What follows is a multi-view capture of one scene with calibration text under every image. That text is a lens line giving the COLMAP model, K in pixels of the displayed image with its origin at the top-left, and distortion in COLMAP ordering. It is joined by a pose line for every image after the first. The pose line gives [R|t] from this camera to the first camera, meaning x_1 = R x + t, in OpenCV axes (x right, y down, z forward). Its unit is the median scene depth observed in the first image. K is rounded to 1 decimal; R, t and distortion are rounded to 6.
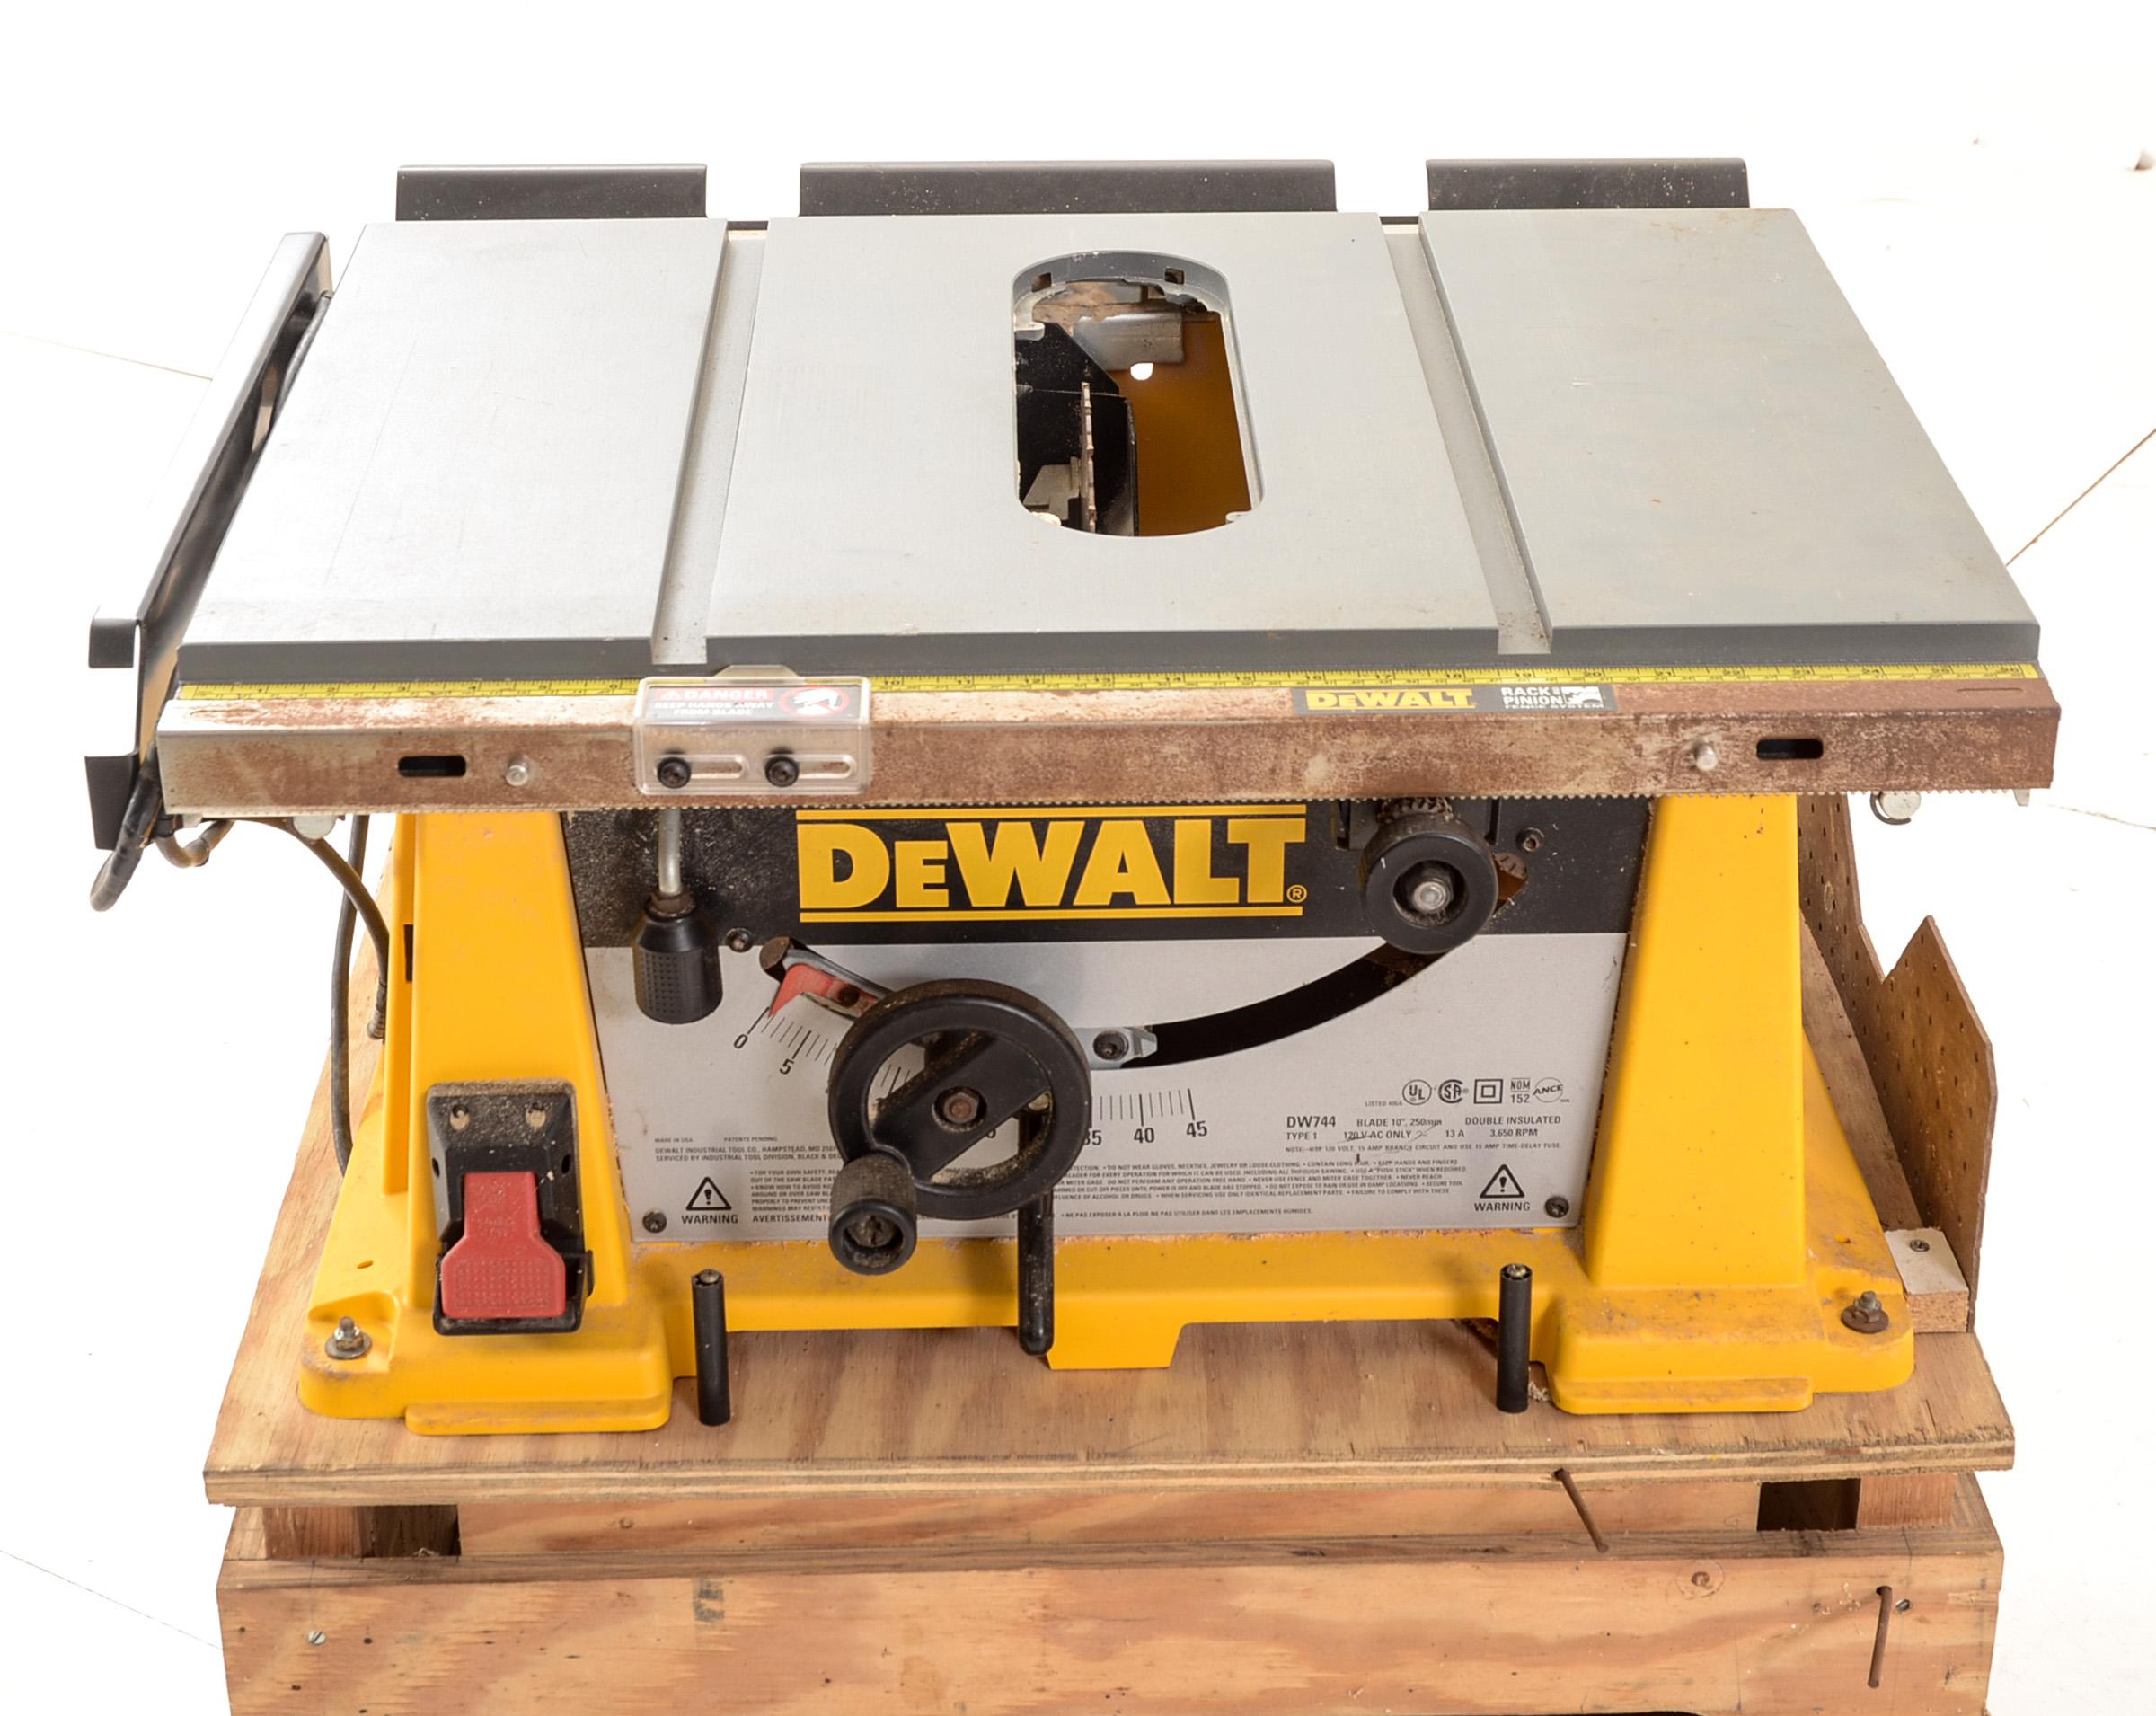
lens RADIAL K [[4078.9, 0, 1085.8], [0, 4078.9, 850.1], [0, 0, 1]] dist [-0.009779, 0.000000]
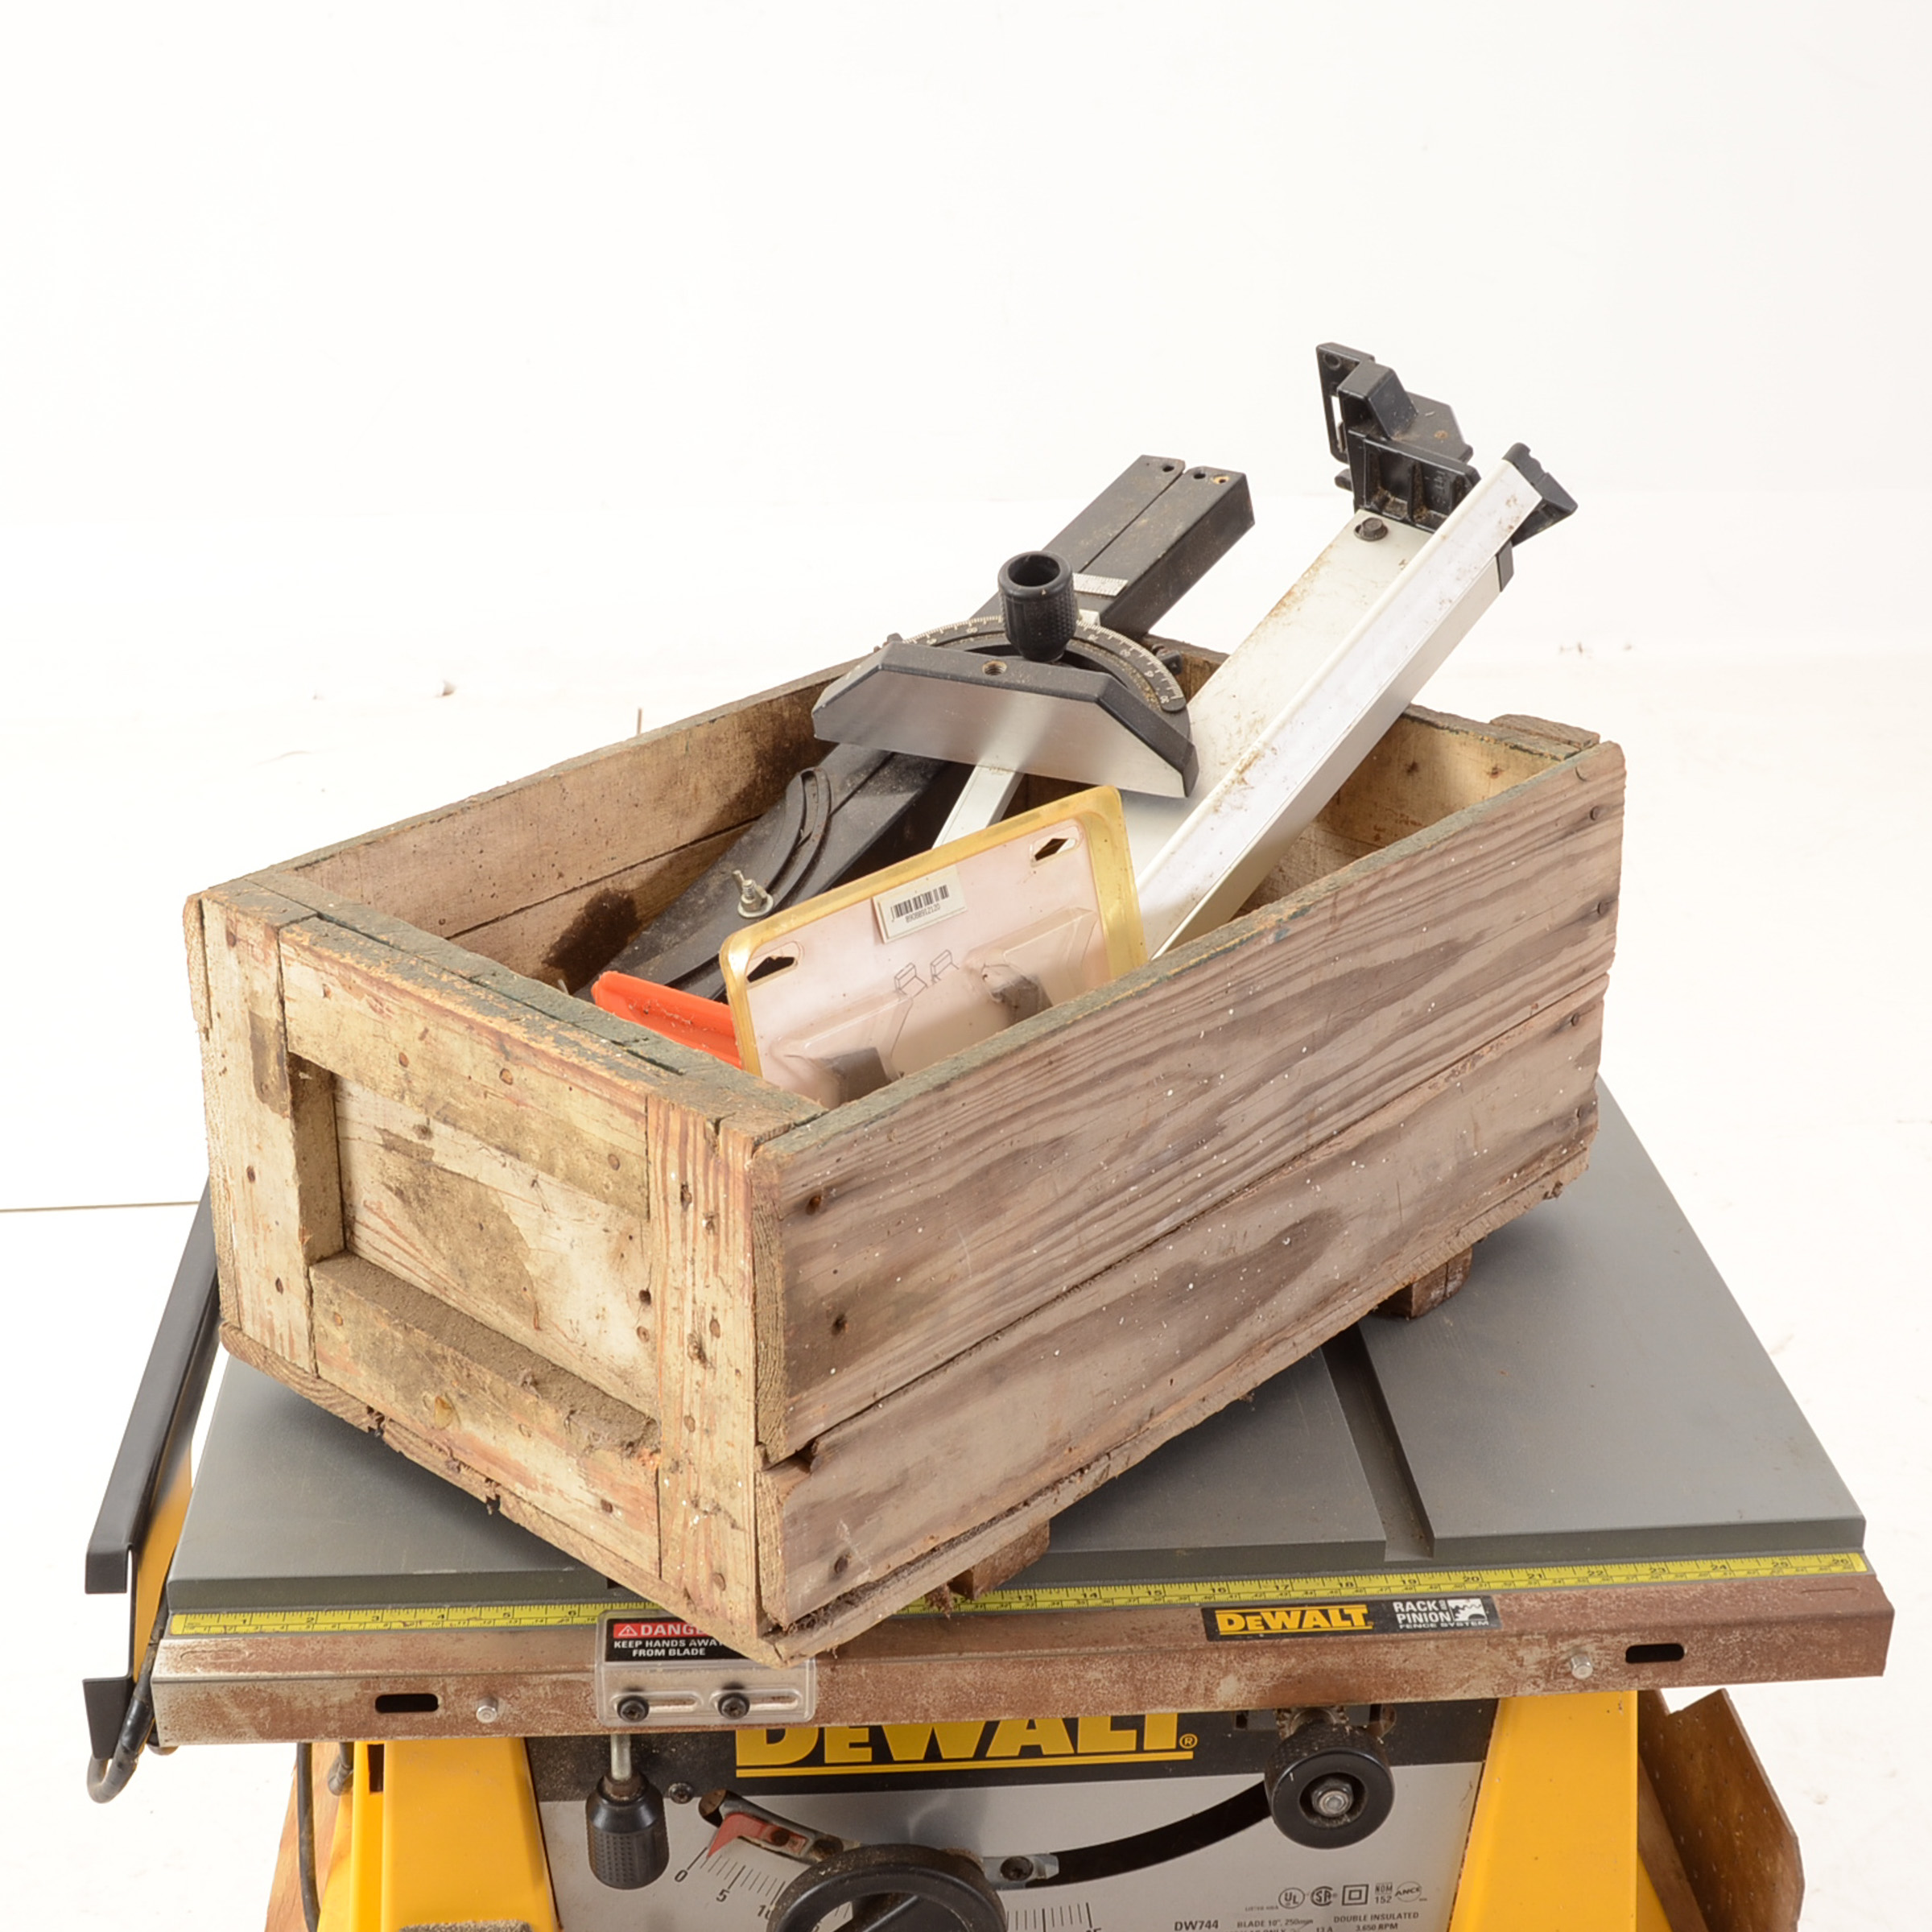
lens RADIAL K [[3099.6, 0, 946.4], [0, 3099.6, 918.7], [0, 0, 1]] dist [-0.120079, 0.000000]
pose [[0.998997, -0.010312, 0.043573, -0.046161], [0.013156, 0.997766, -0.065494, -0.153602], [-0.042800, 0.066002, 0.996901, 0.158724]]
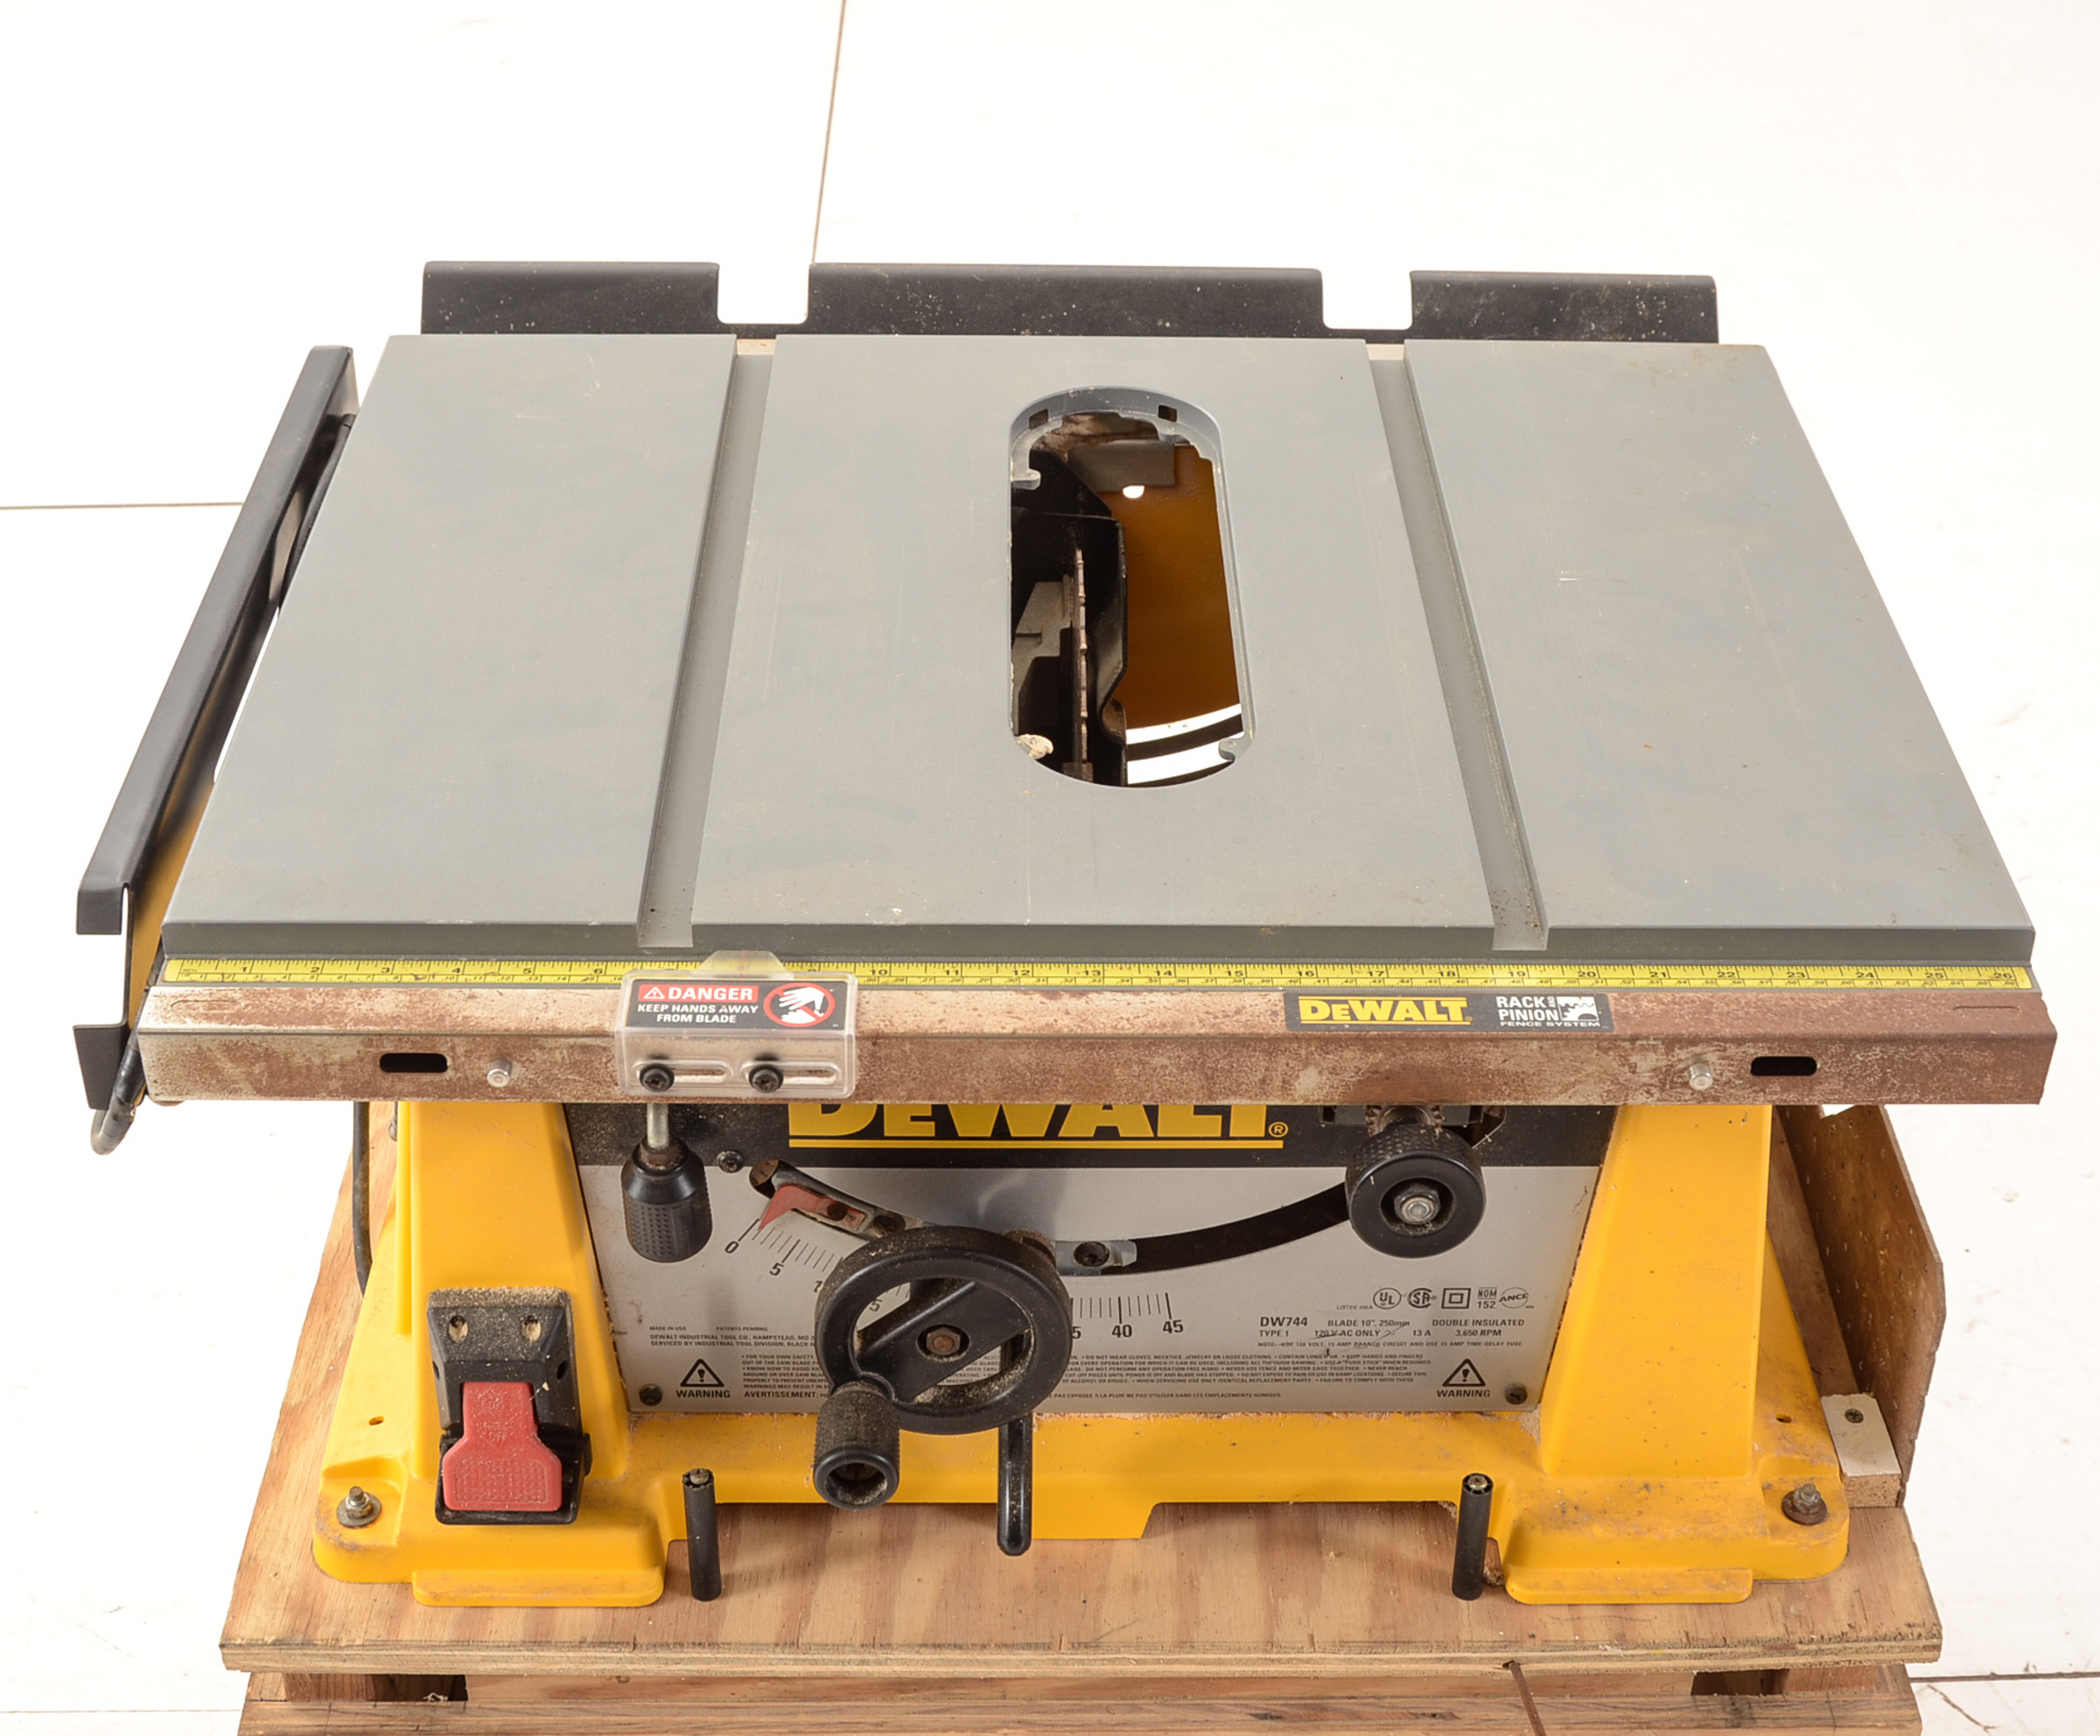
lens RADIAL K [[3180.4, 0, 1046.7], [0, 3180.4, 861.2], [0, 0, 1]] dist [-0.088387, 0.000000]
pose [[0.999797, 0.019927, -0.003119, -0.004691], [-0.019332, 0.990846, 0.133607, -0.156442], [0.005753, -0.133520, 0.991029, 0.219149]]
